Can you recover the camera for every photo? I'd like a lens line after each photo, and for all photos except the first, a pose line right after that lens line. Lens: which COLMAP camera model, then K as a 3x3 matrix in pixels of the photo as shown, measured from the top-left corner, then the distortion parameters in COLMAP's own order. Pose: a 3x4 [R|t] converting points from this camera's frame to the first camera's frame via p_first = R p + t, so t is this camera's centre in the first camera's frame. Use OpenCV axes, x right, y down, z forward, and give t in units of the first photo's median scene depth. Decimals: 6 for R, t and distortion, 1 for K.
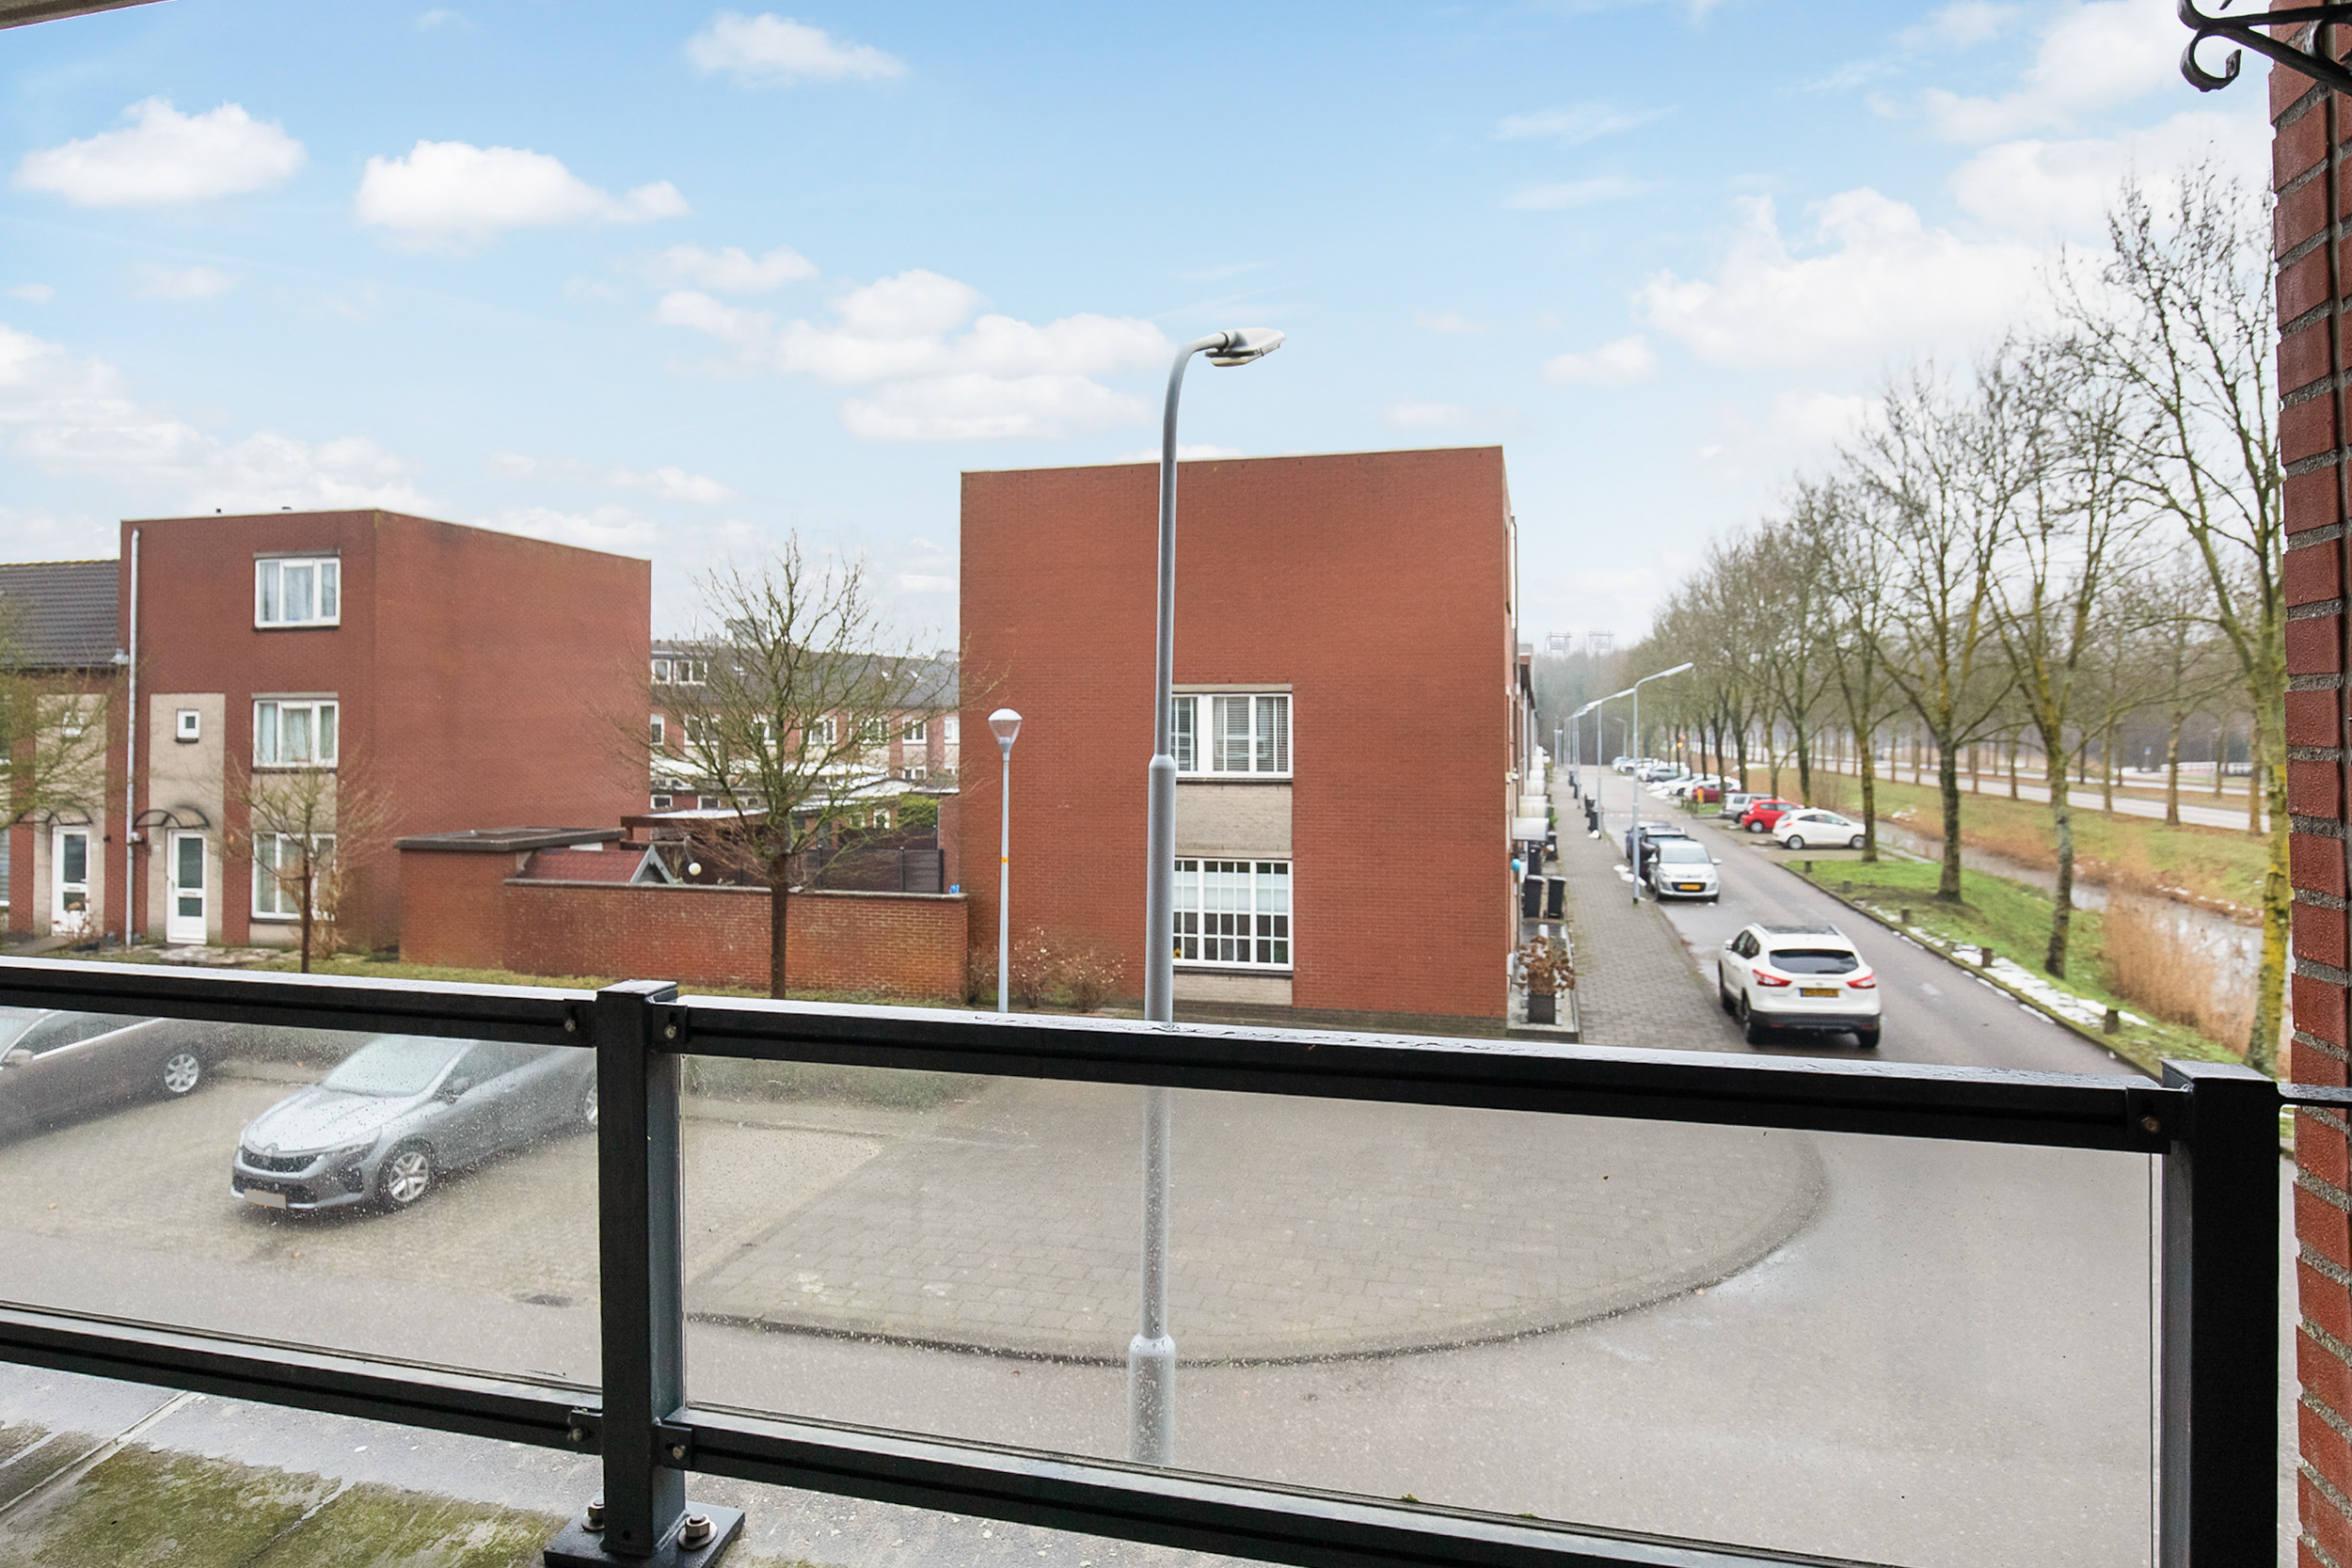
lens RADIAL K [[1422.5, 0, 1206.8], [0, 1422.5, 687.3], [0, 0, 1]] dist [-0.024518, 0.006273]
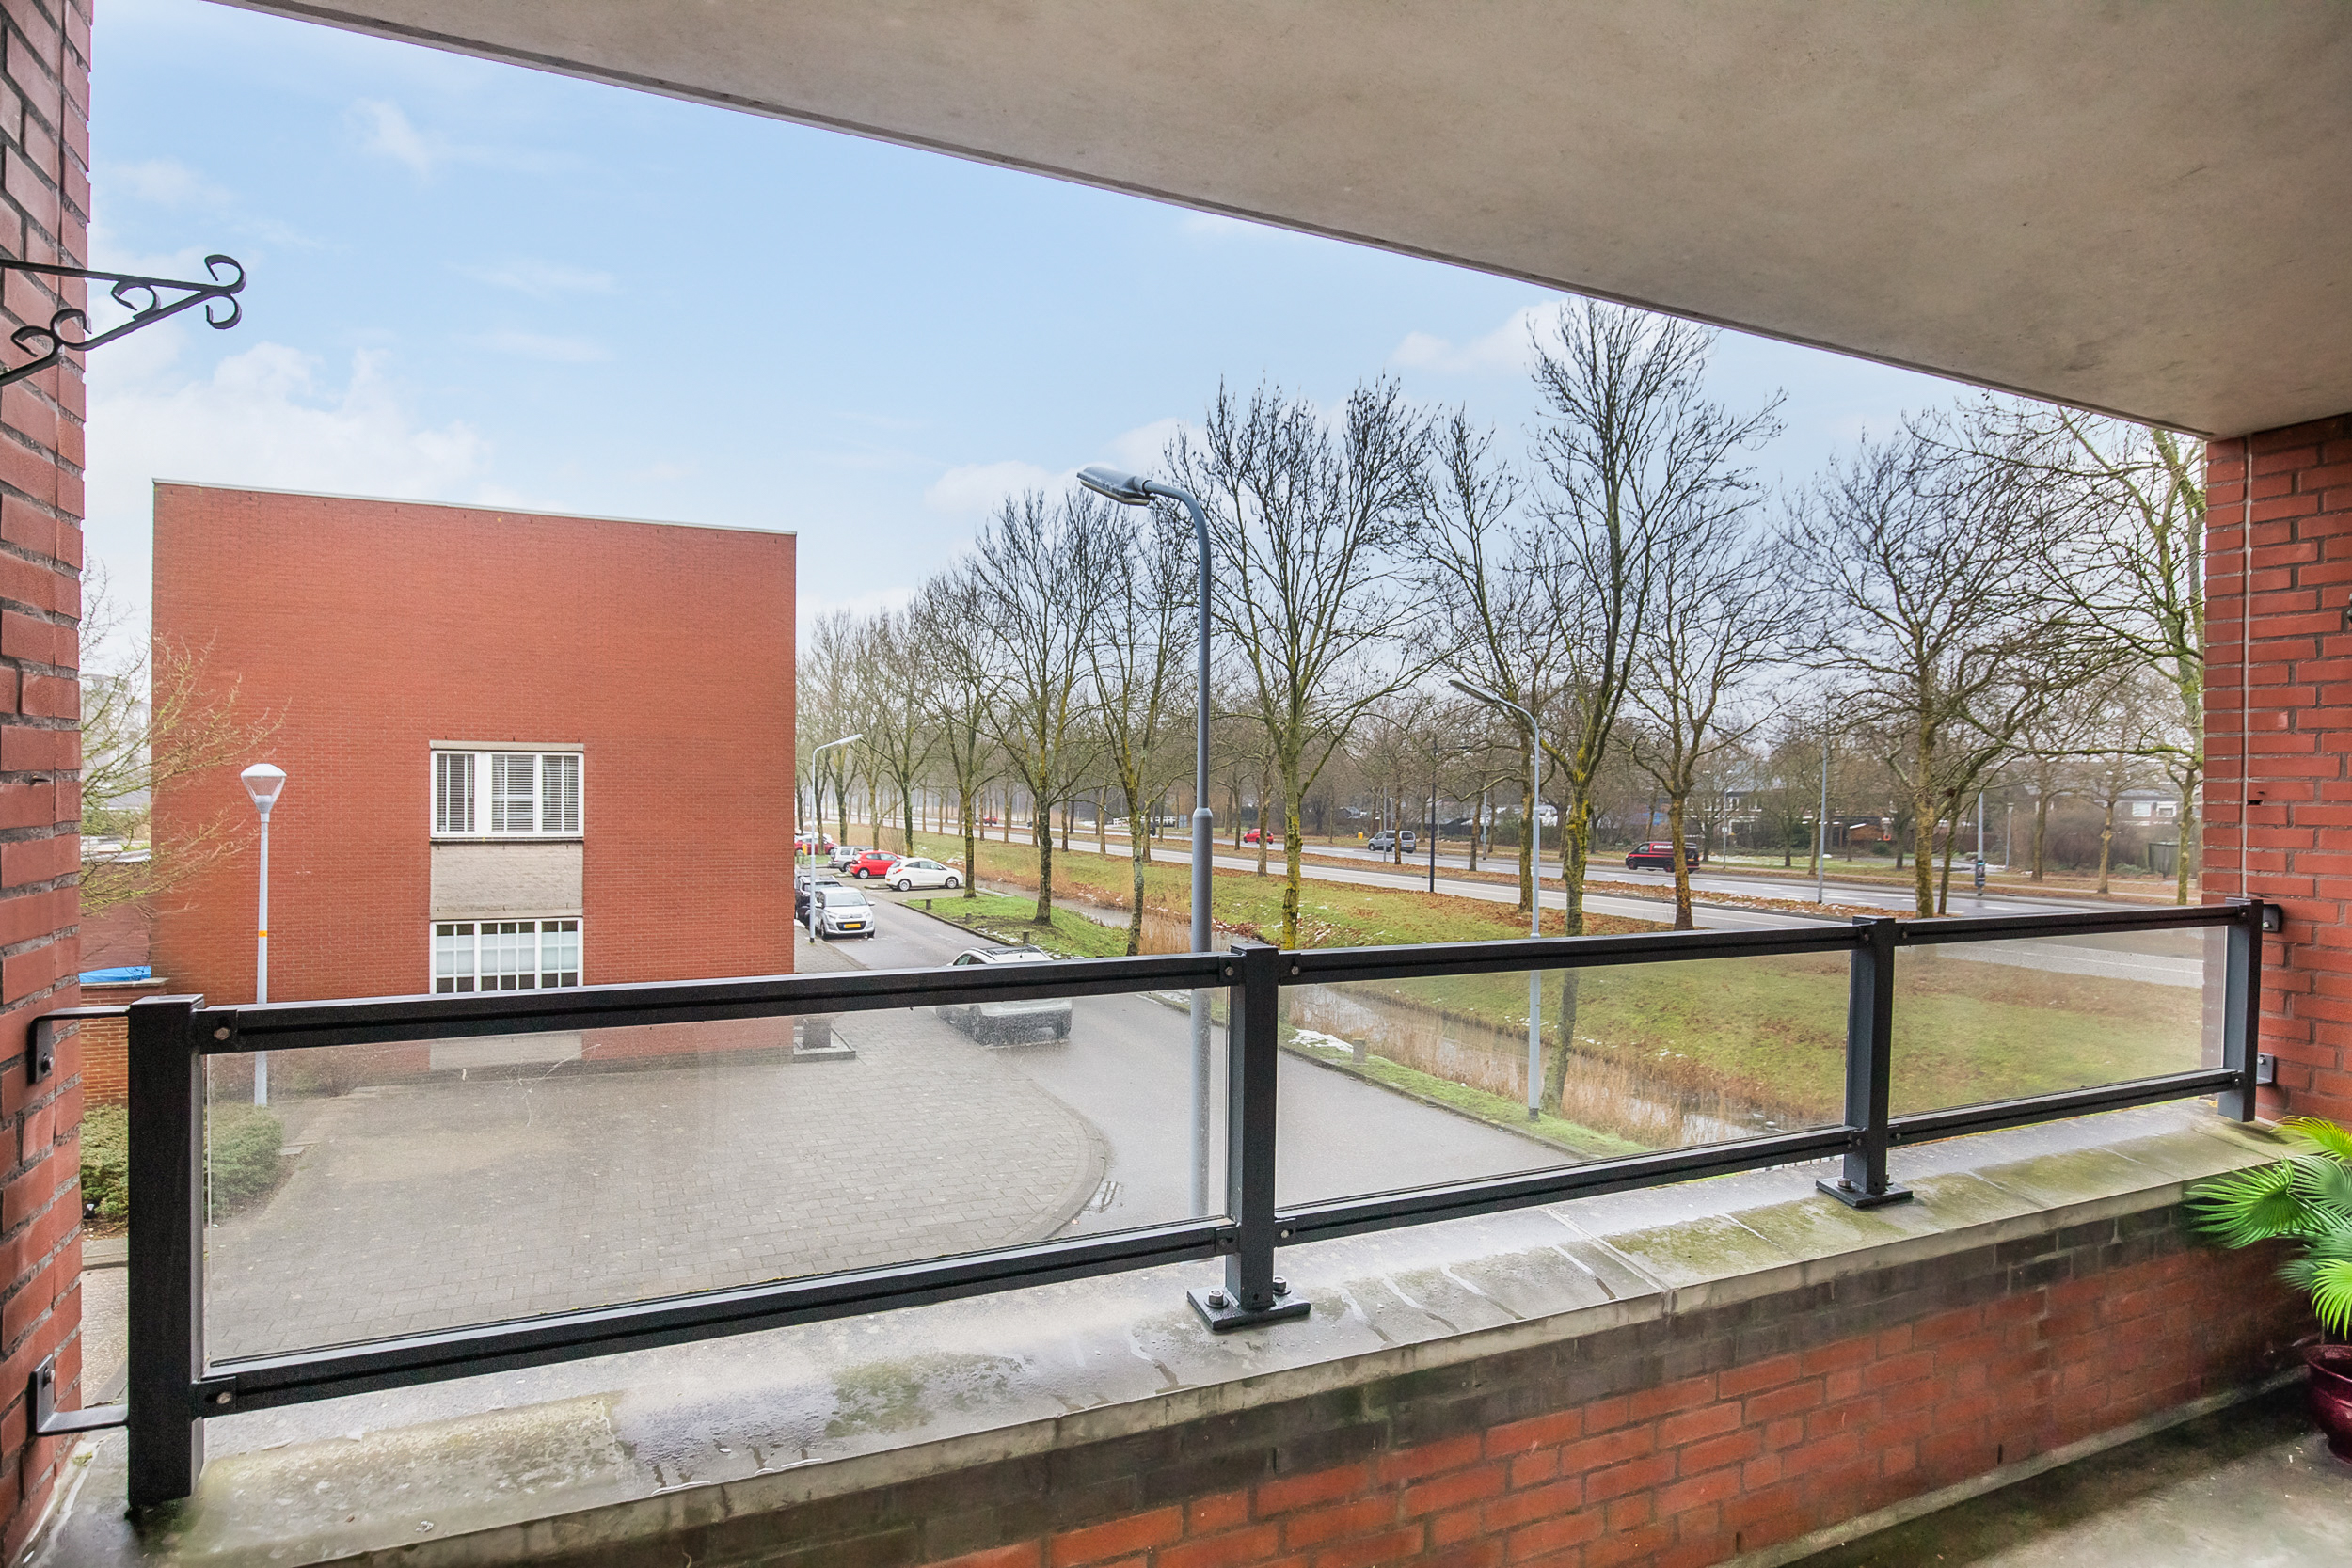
lens RADIAL K [[1293.0, 0, 1182.4], [0, 1293.0, 797.1], [0, 0, 1]] dist [-0.022021, 0.006144]
pose [[0.774925, 0.001150, 0.632052, -0.186338], [-0.023131, 0.999380, 0.026540, 0.001315], [-0.631630, -0.035187, 0.774471, 0.017012]]
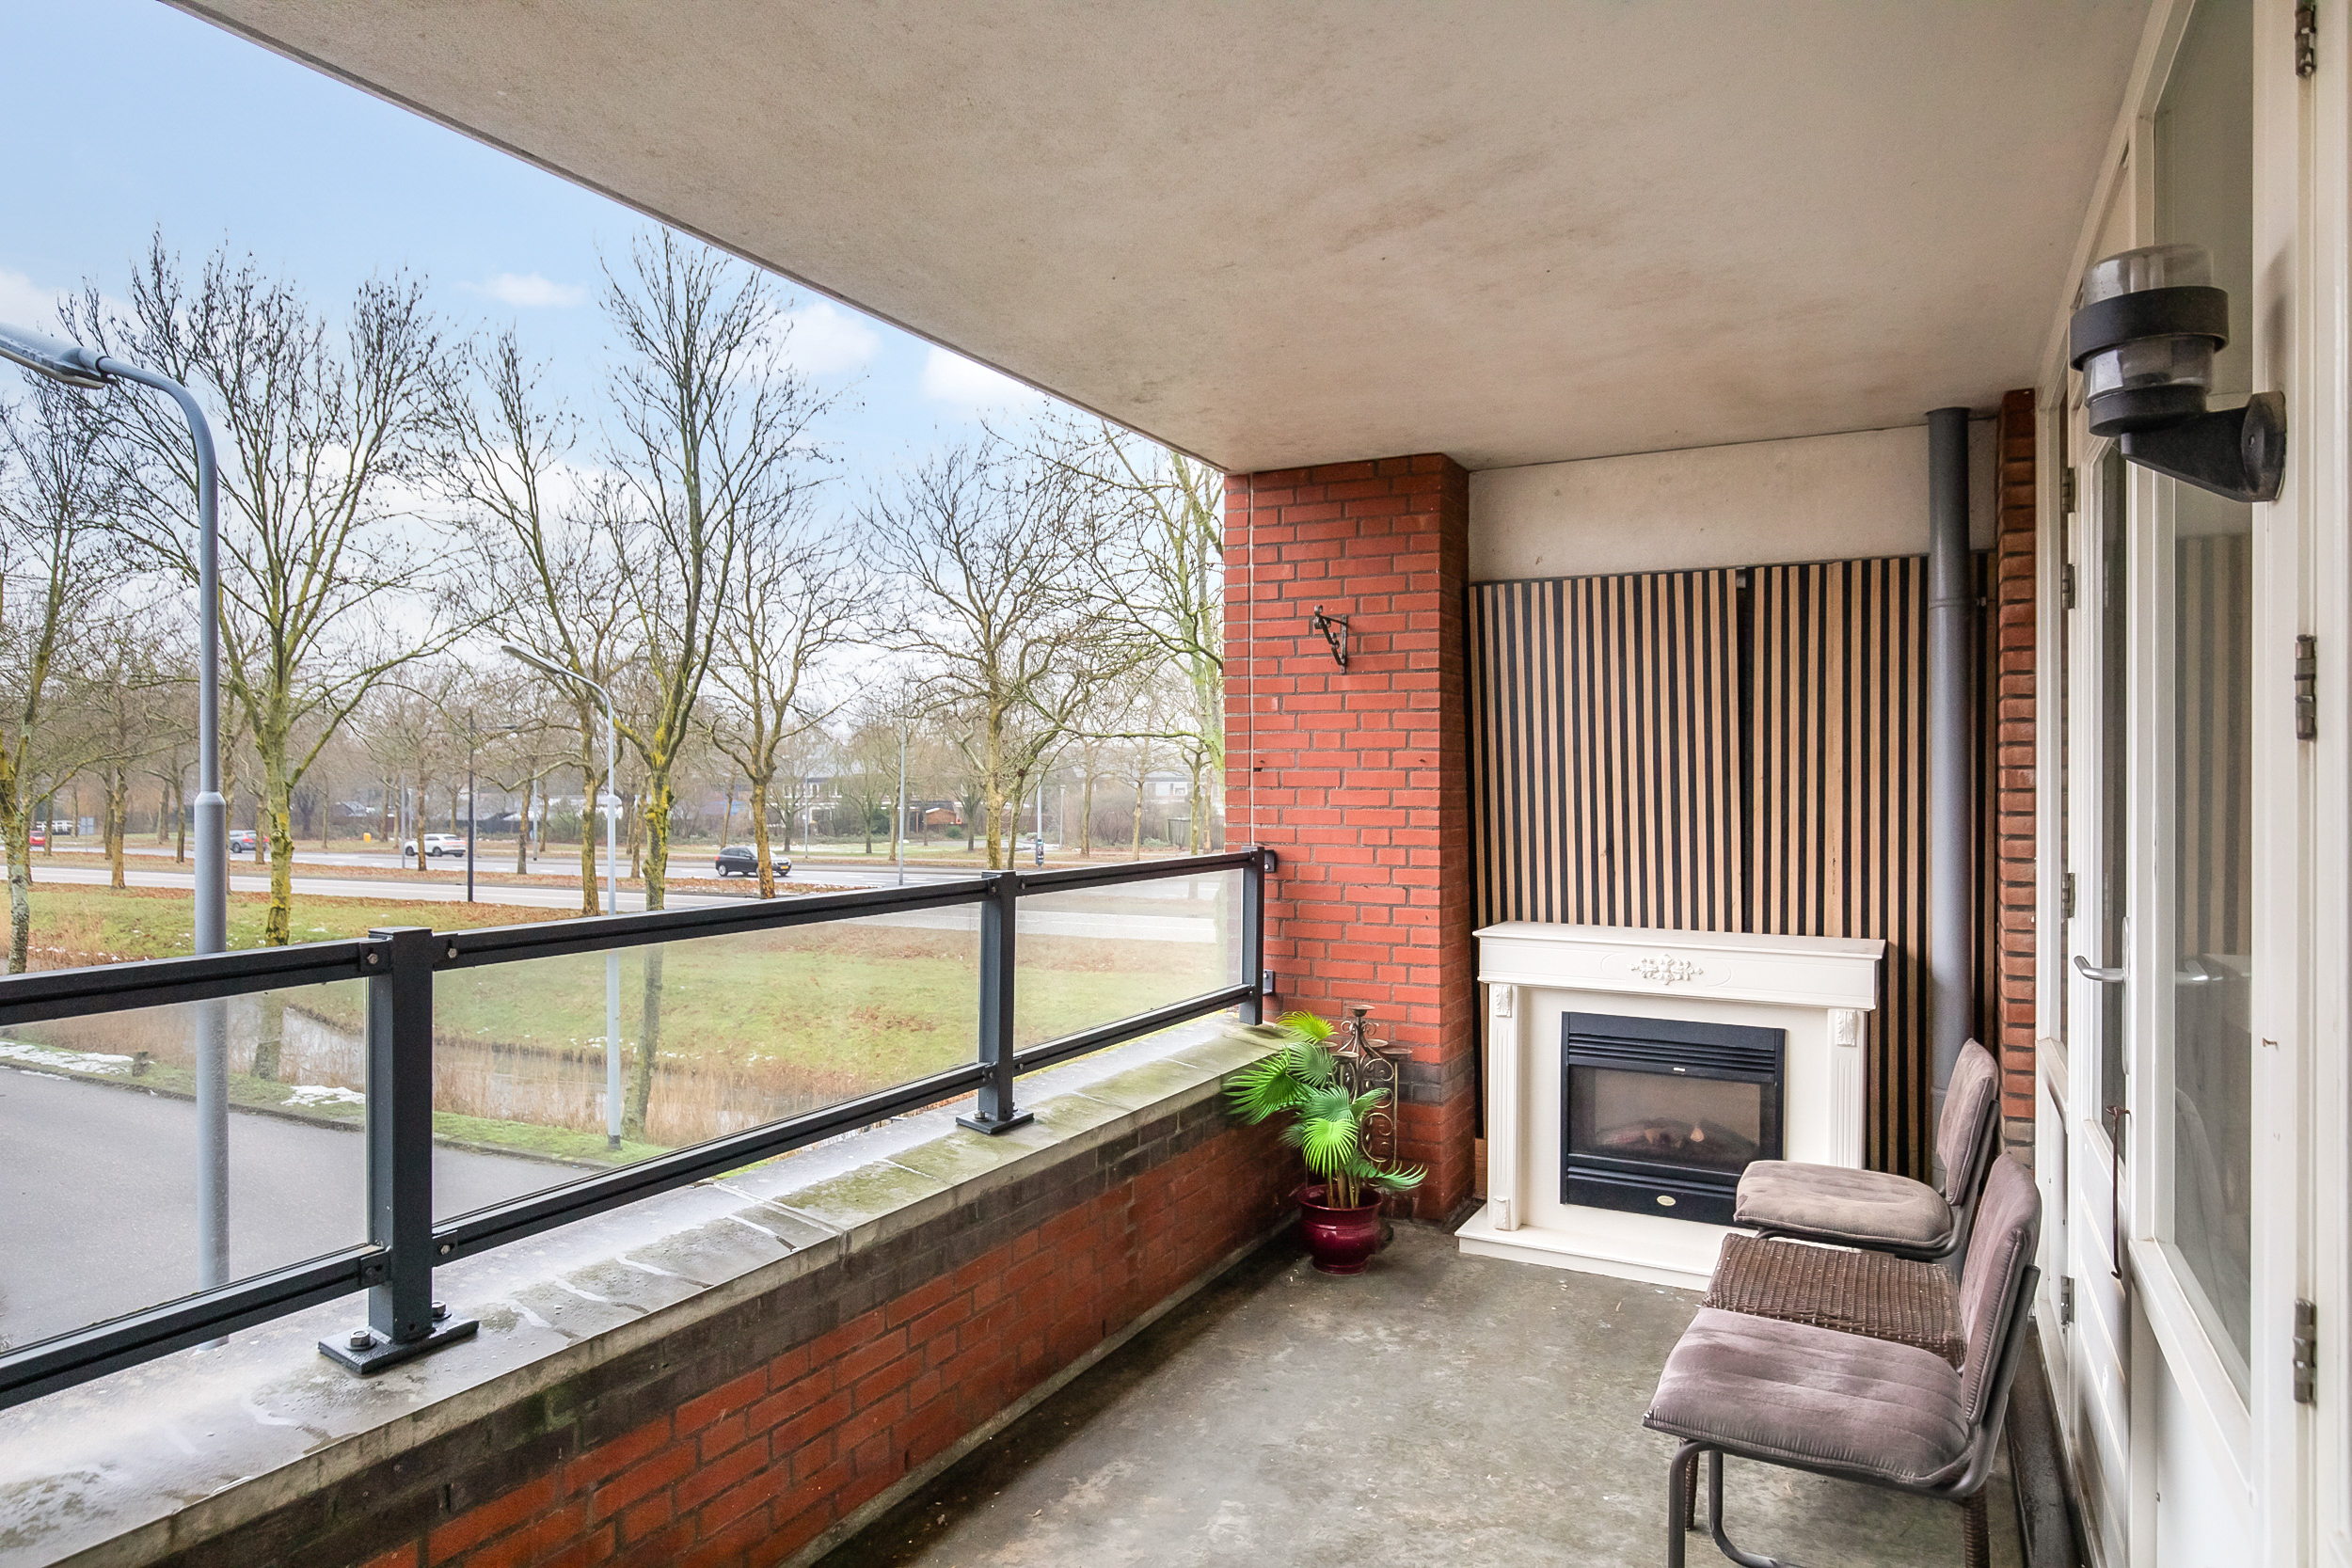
lens RADIAL K [[1428.1, 0, 1187.3], [0, 1428.1, 785.7], [0, 0, 1]] dist [-0.005186, -0.000125]
pose [[0.223601, -0.006849, 0.974657, -0.203313], [-0.020769, 0.999715, 0.011790, 0.003611], [-0.974459, -0.022879, 0.223395, 0.016919]]
